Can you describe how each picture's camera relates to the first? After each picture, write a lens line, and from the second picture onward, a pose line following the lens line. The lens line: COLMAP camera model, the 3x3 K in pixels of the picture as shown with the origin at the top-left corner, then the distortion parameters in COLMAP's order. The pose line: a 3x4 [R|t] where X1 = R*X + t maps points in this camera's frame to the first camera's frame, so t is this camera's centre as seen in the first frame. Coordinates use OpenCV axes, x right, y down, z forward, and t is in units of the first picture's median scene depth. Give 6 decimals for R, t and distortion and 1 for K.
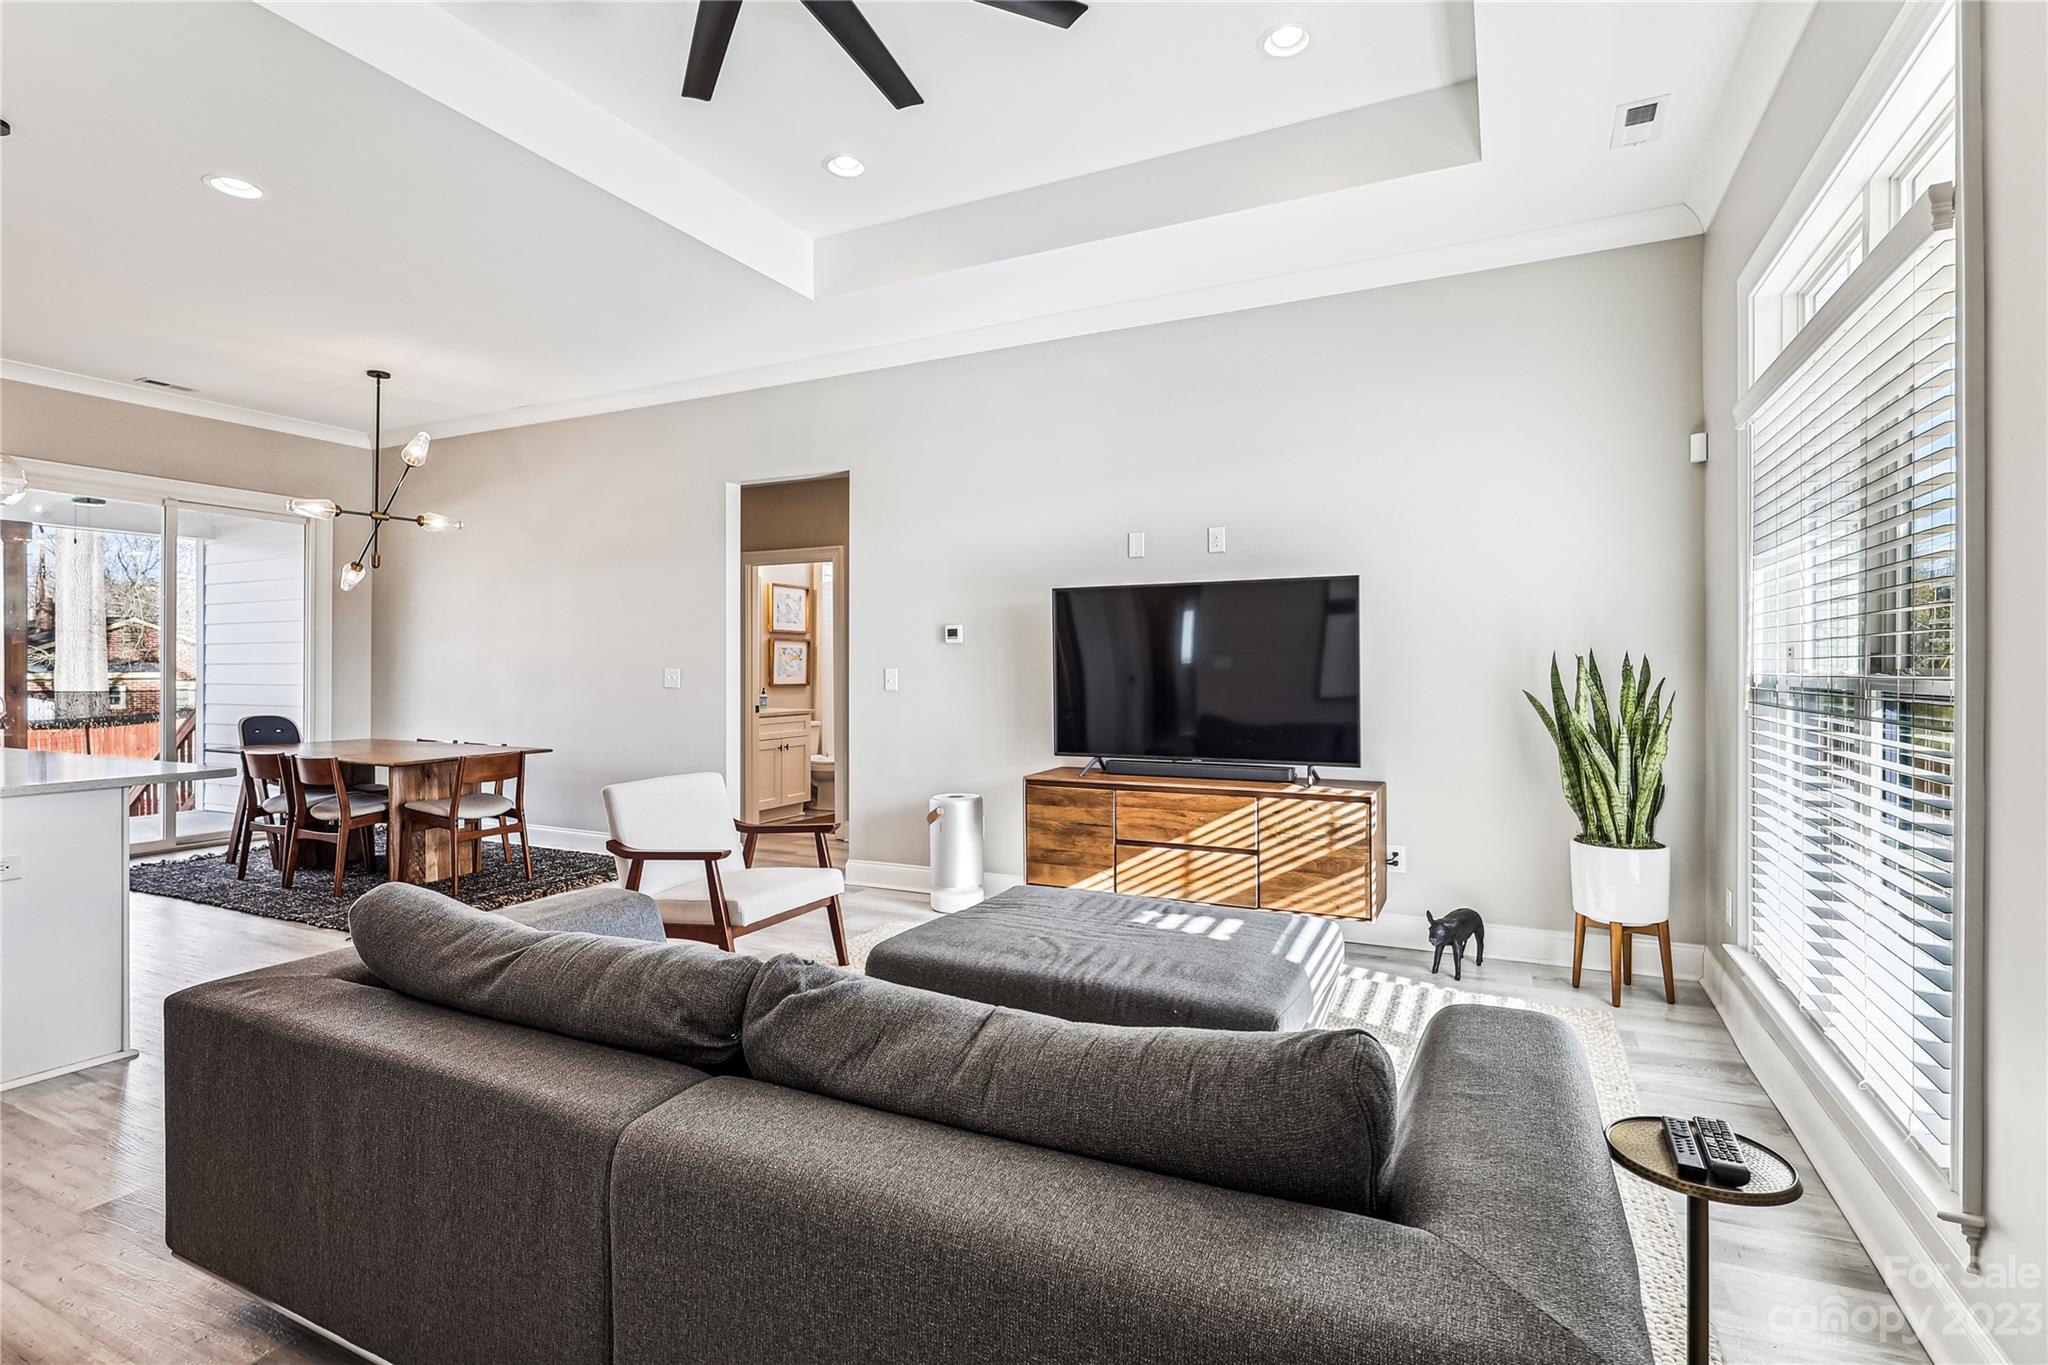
lens RADIAL K [[971.6, 0, 1021.8], [0, 971.6, 665.7], [0, 0, 1]] dist [-0.001392, 0.002148]
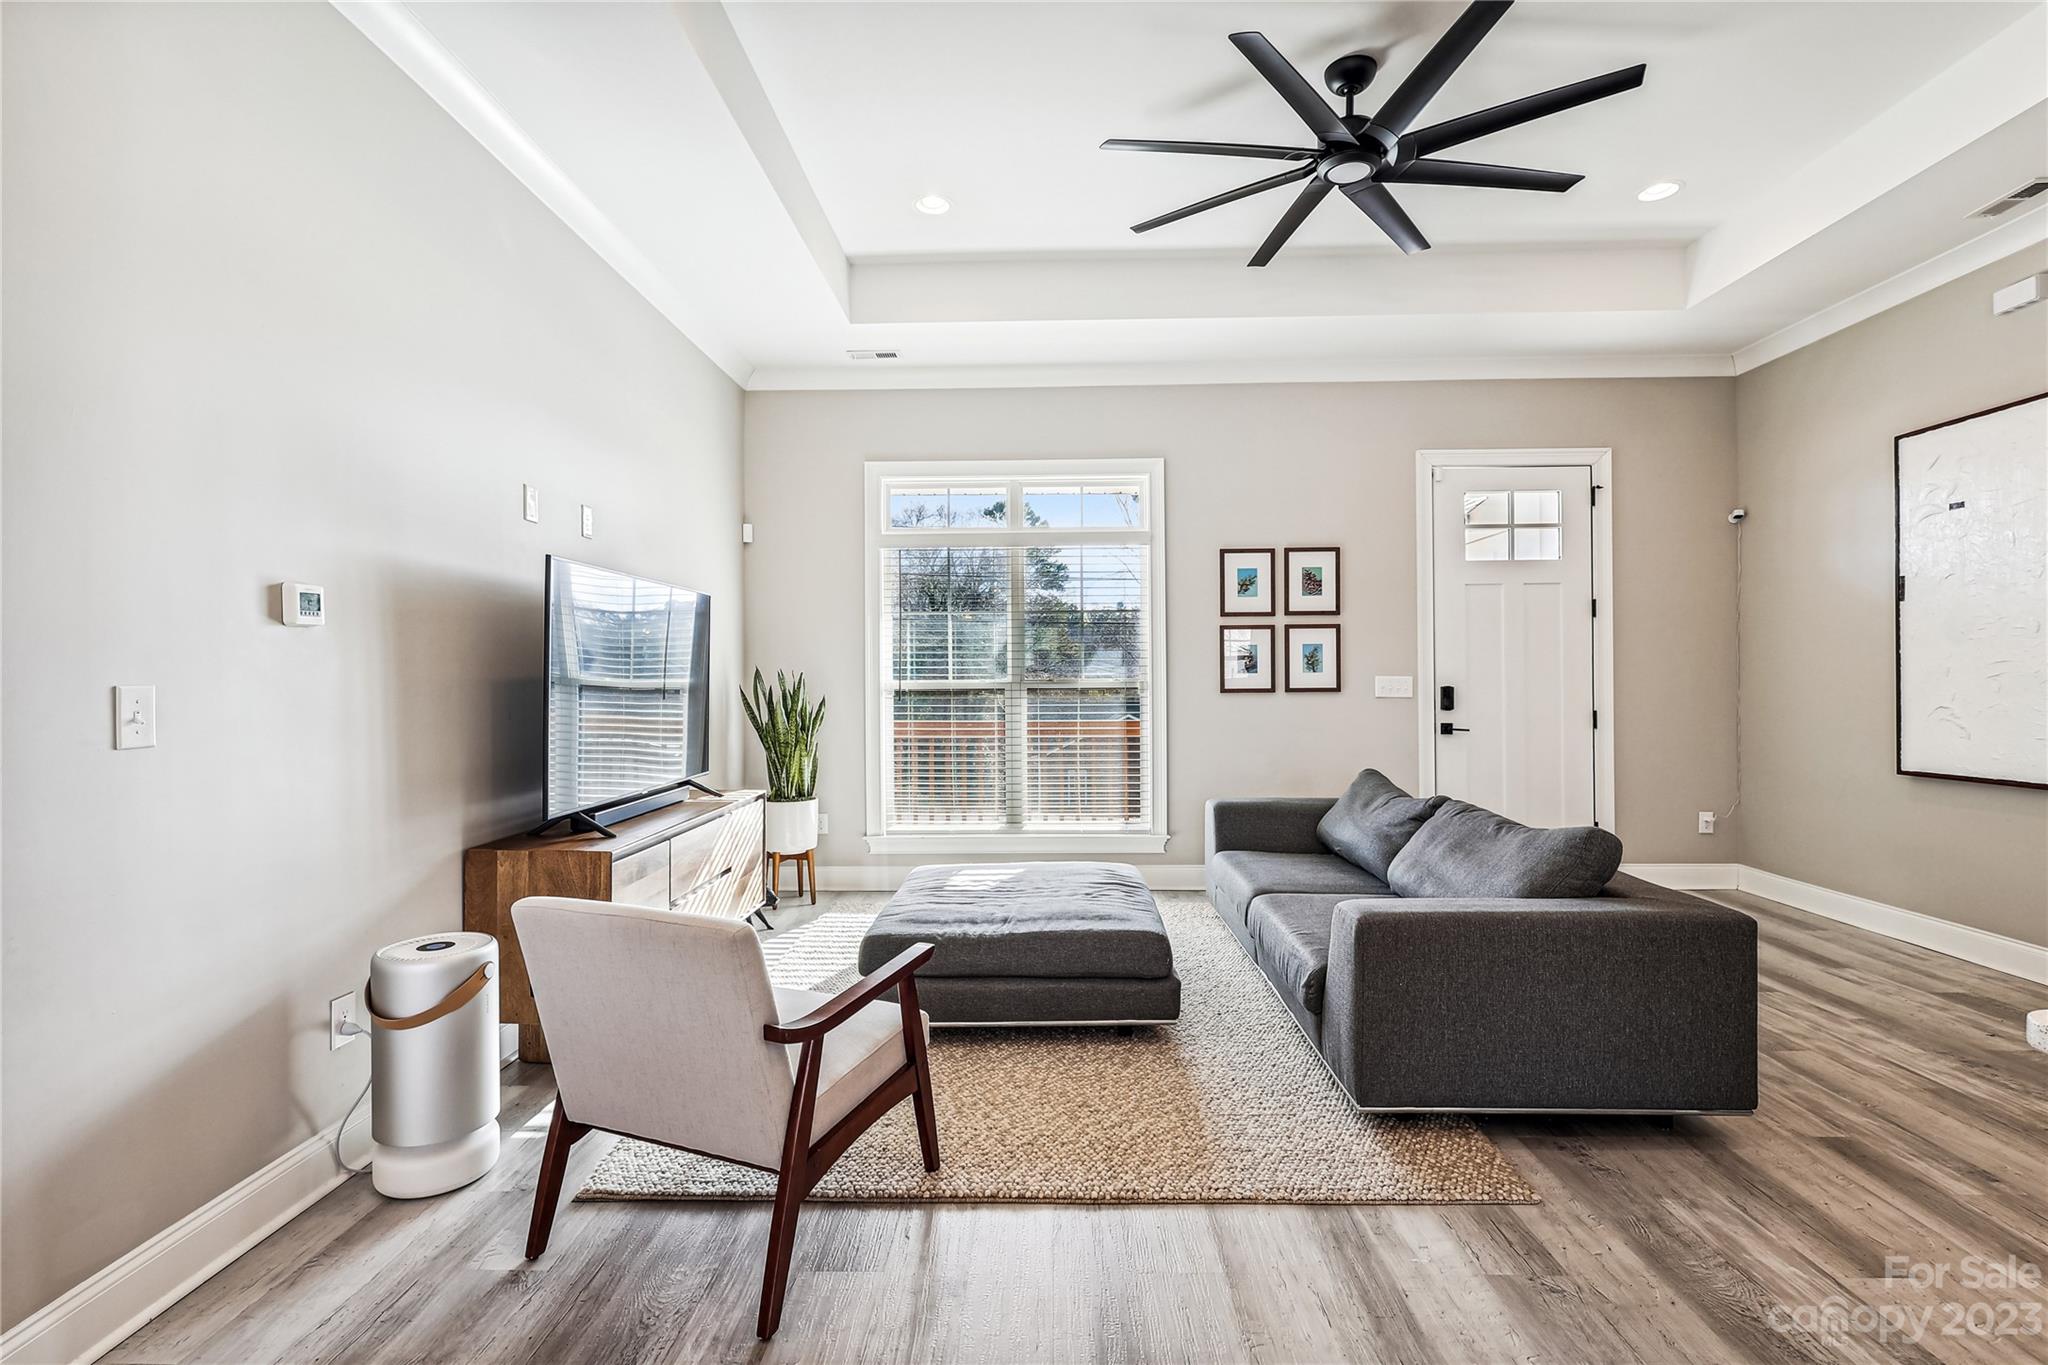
lens RADIAL K [[971.6, 0, 1026.2], [0, 971.6, 683.9], [0, 0, 1]] dist [-0.001392, 0.002148]
pose [[-0.422808, 0.000122, 0.906219, -0.706903], [0.008531, 0.999956, 0.003846, 0.004545], [-0.906179, 0.009357, -0.422791, 1.046313]]
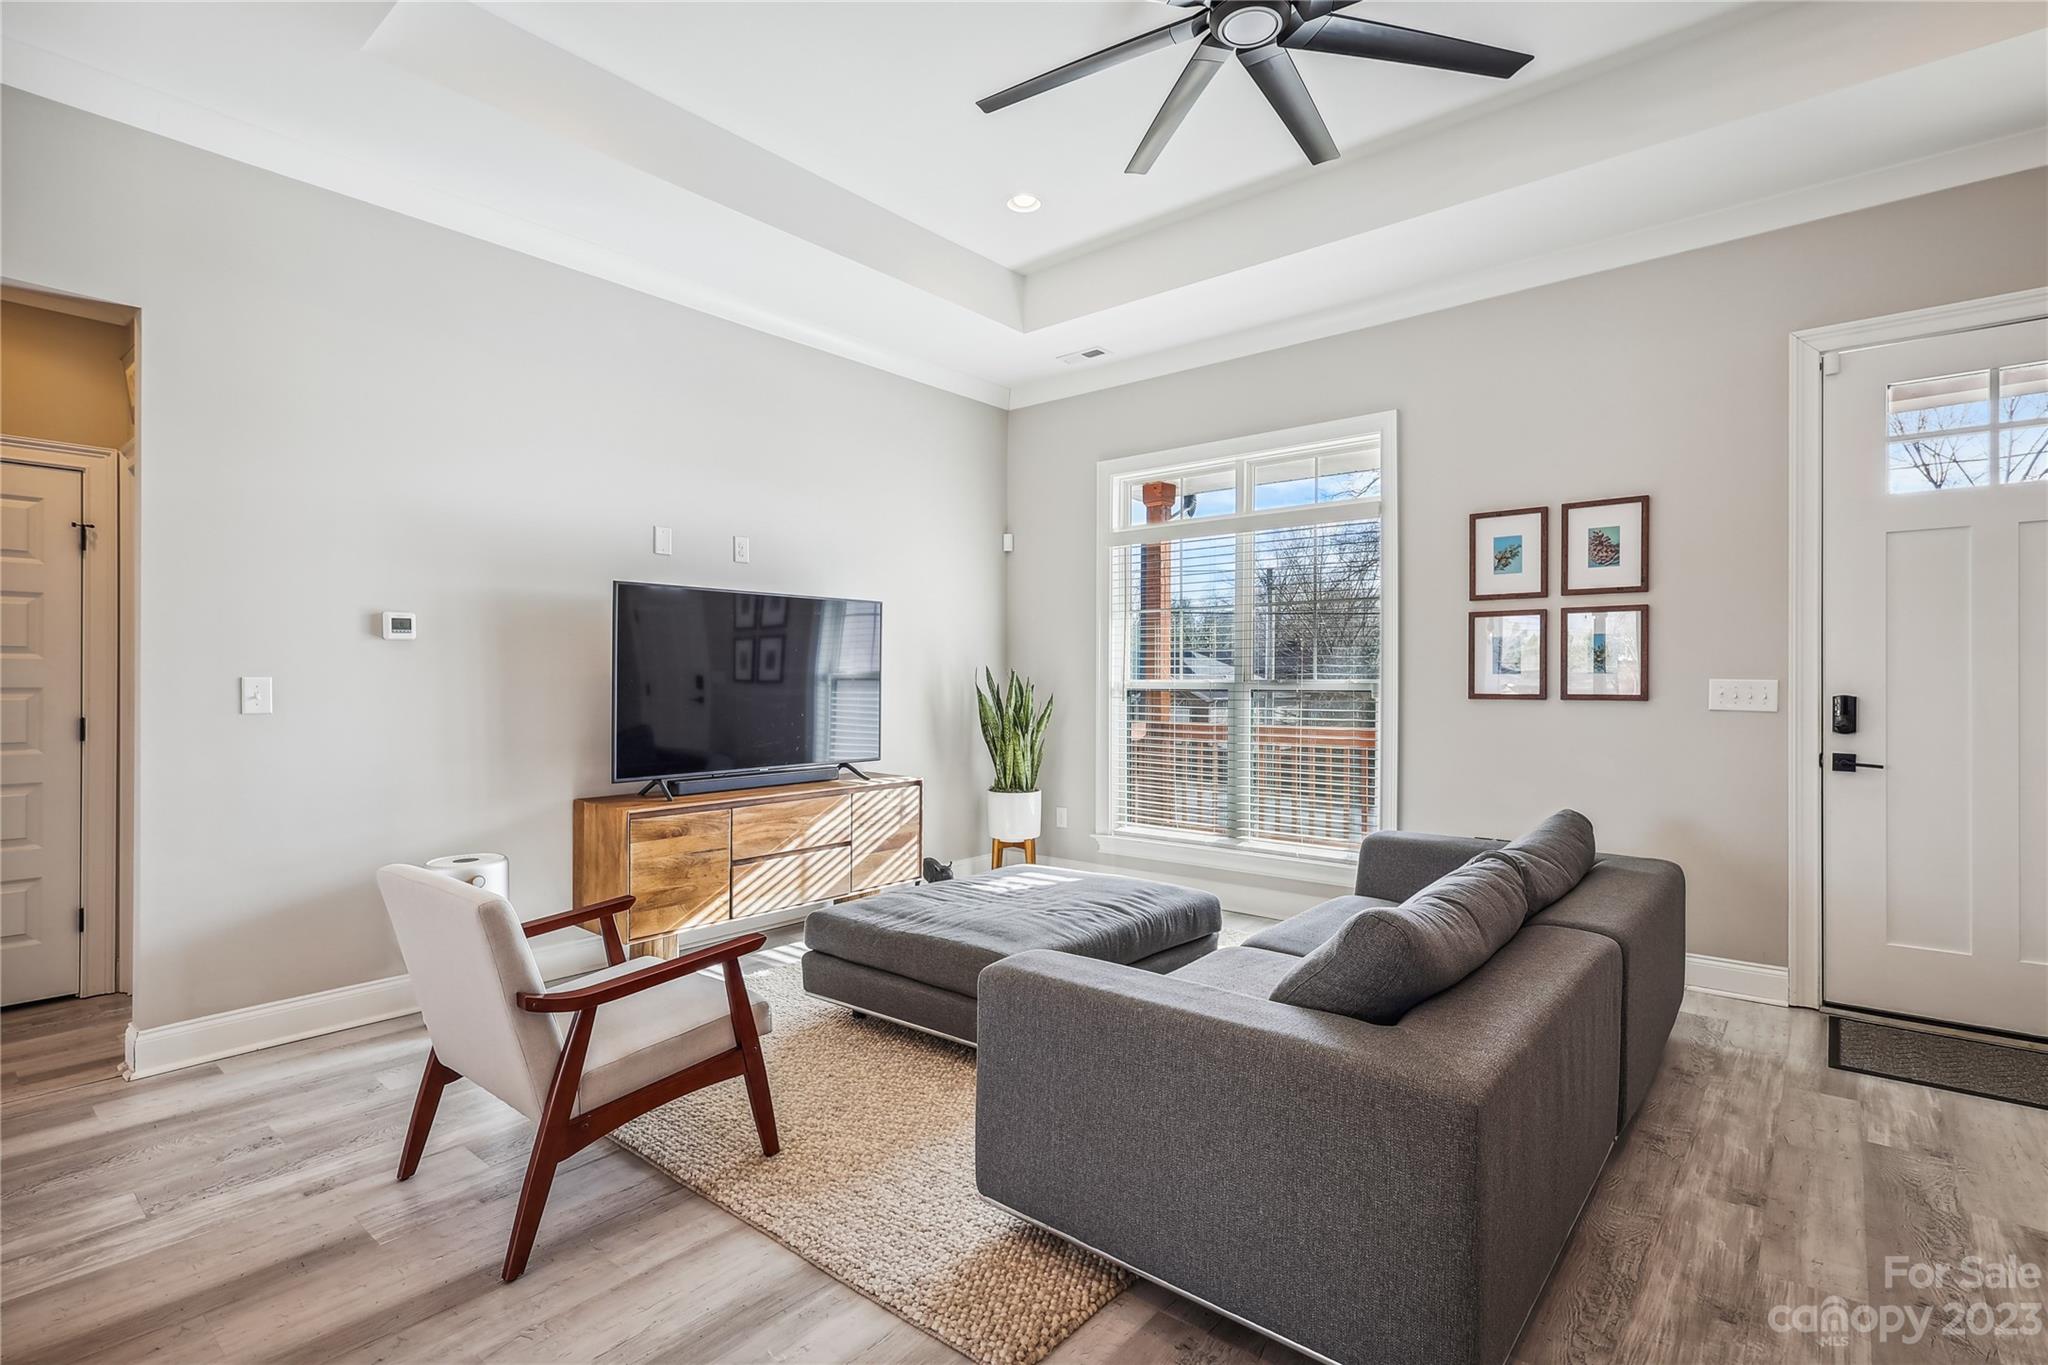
lens RADIAL K [[971.6, 0, 1028.6], [0, 971.6, 682.4], [0, 0, 1]] dist [-0.001392, 0.002148]
pose [[0.232348, -0.001005, 0.972632, -0.729643], [-0.001244, 0.999998, 0.001330, 0.005753], [-0.972632, -0.001519, 0.232346, 0.495597]]
